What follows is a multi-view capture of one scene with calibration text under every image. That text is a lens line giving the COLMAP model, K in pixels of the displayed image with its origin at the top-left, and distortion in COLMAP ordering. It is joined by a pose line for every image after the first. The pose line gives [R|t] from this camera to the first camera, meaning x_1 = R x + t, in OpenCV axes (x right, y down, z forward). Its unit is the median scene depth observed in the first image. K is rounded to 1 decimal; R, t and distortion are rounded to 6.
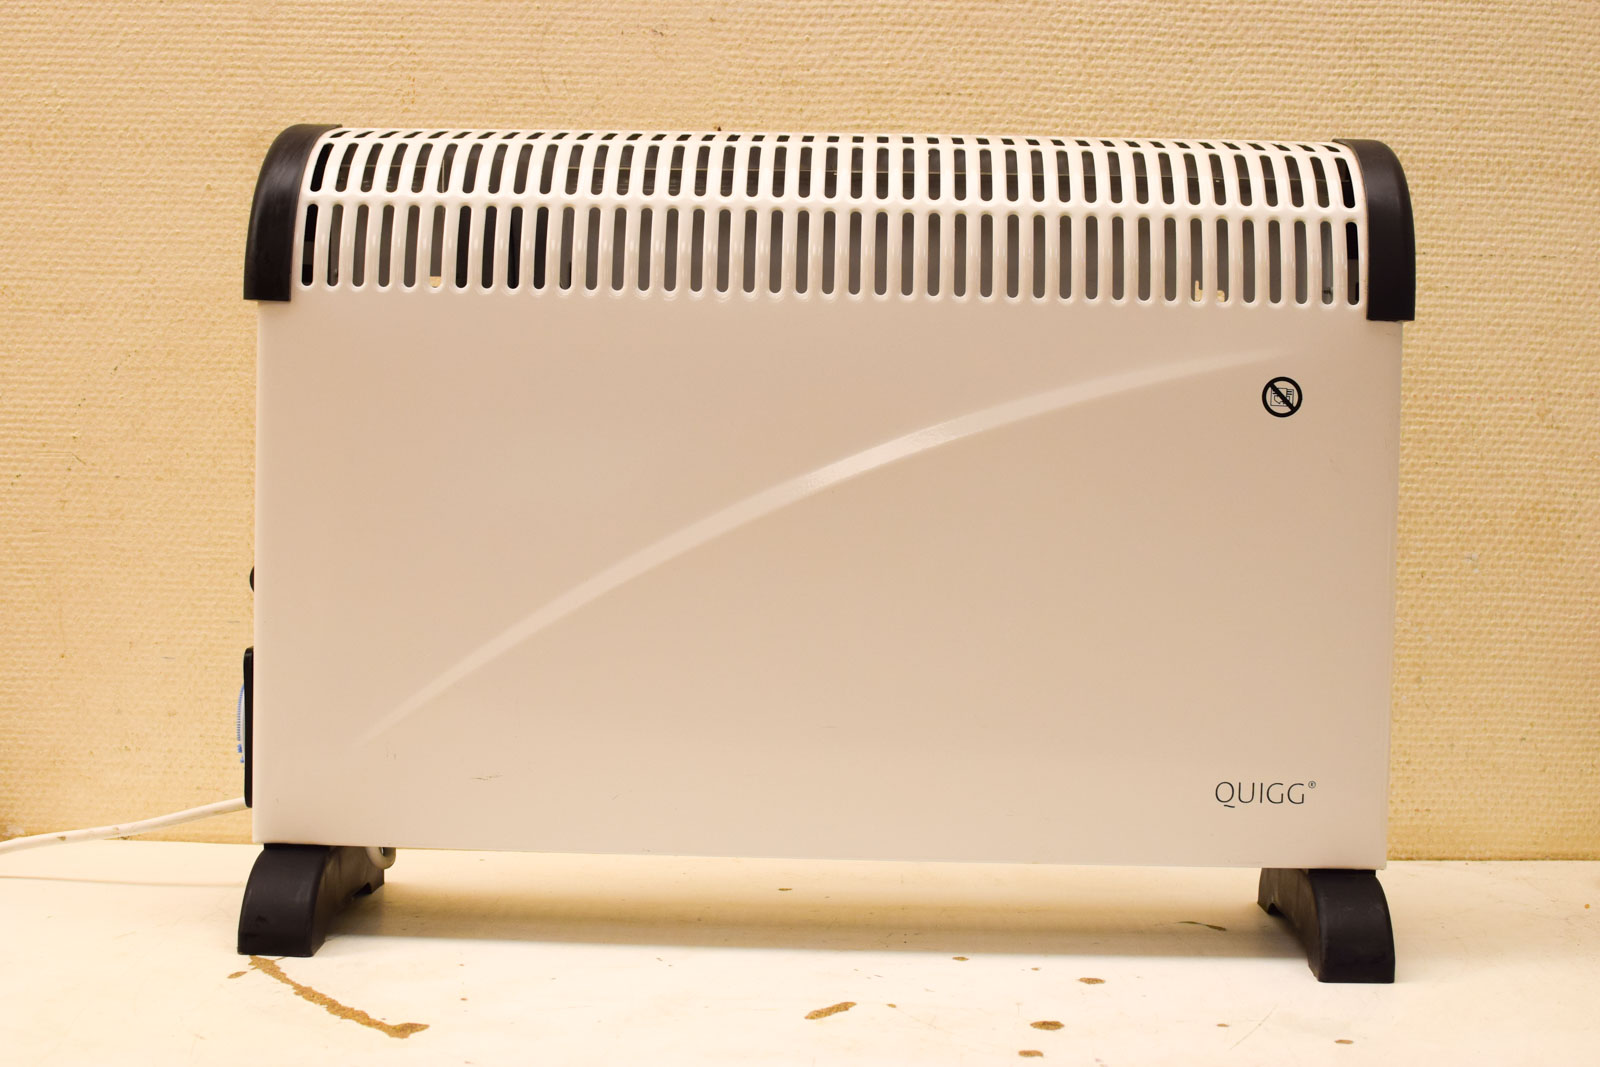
lens RADIAL K [[2454.6, 0, 800.0], [0, 2454.6, 533.5], [0, 0, 1]] dist [-0.208183, 0.197713]
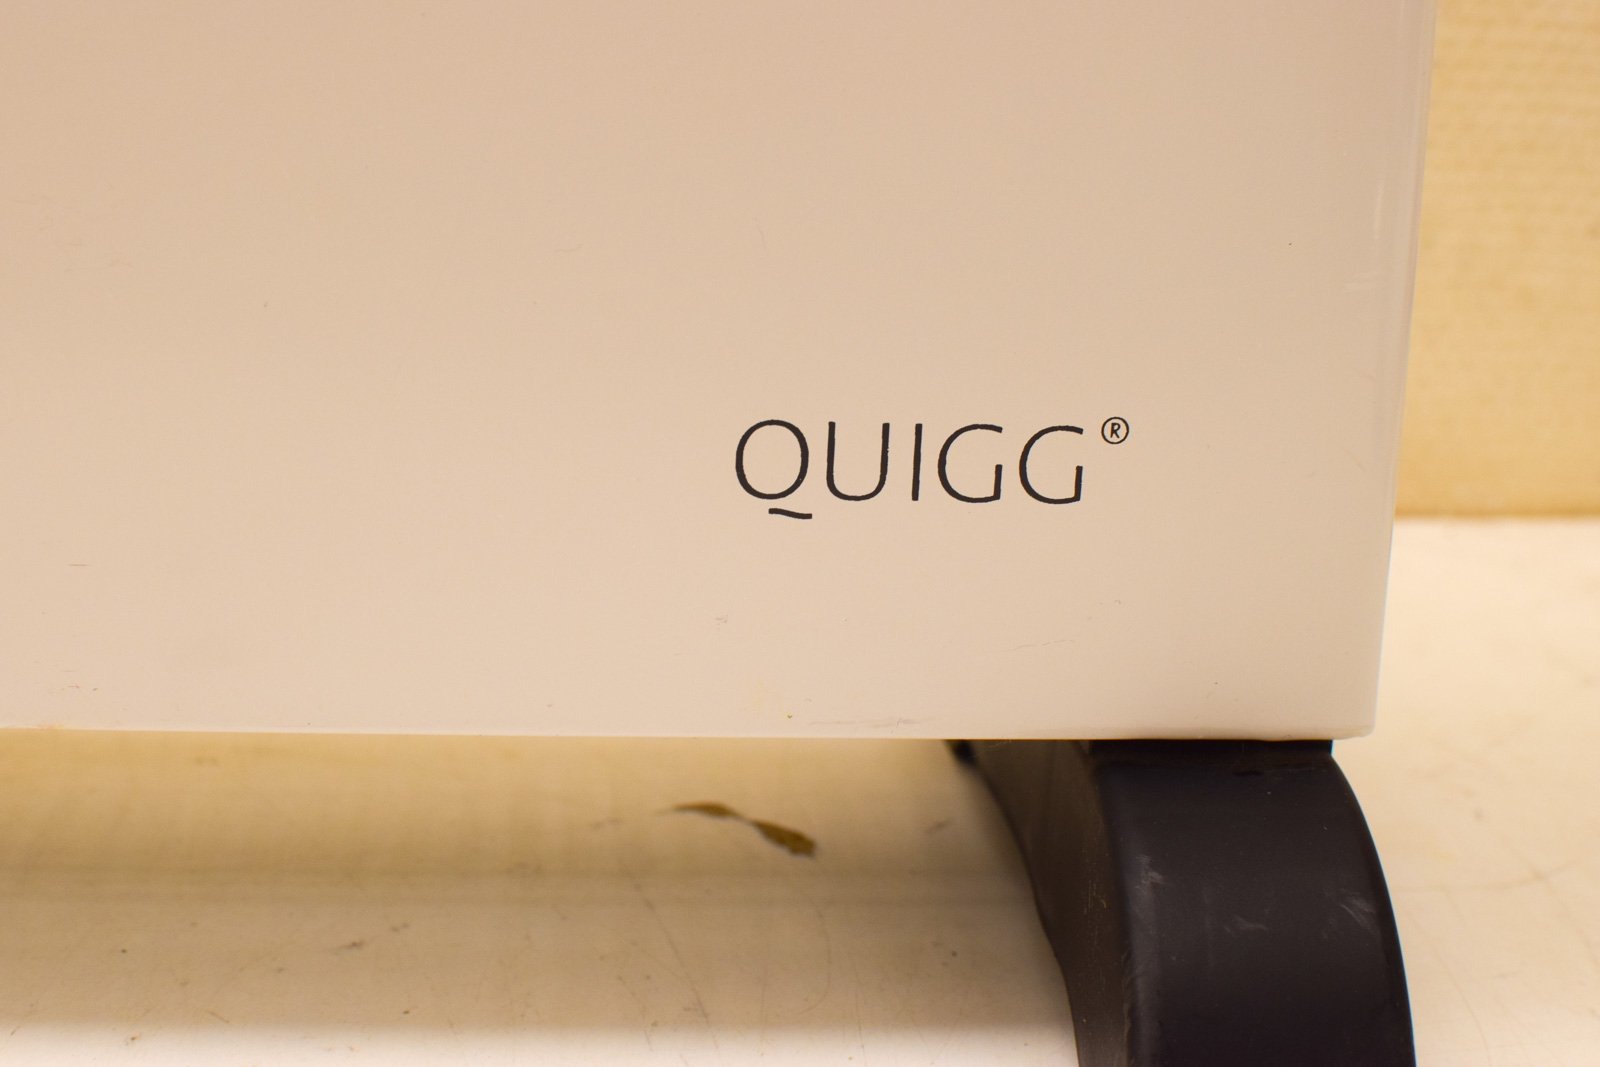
lens RADIAL K [[2454.6, 0, 800.0], [0, 2454.6, 533.5], [0, 0, 1]] dist [-0.208183, 0.197713]
pose [[0.994426, -0.011848, 0.104773, 0.149799], [-0.012012, 0.974469, 0.224202, 0.056174], [-0.104754, -0.224210, 0.968894, 0.746663]]
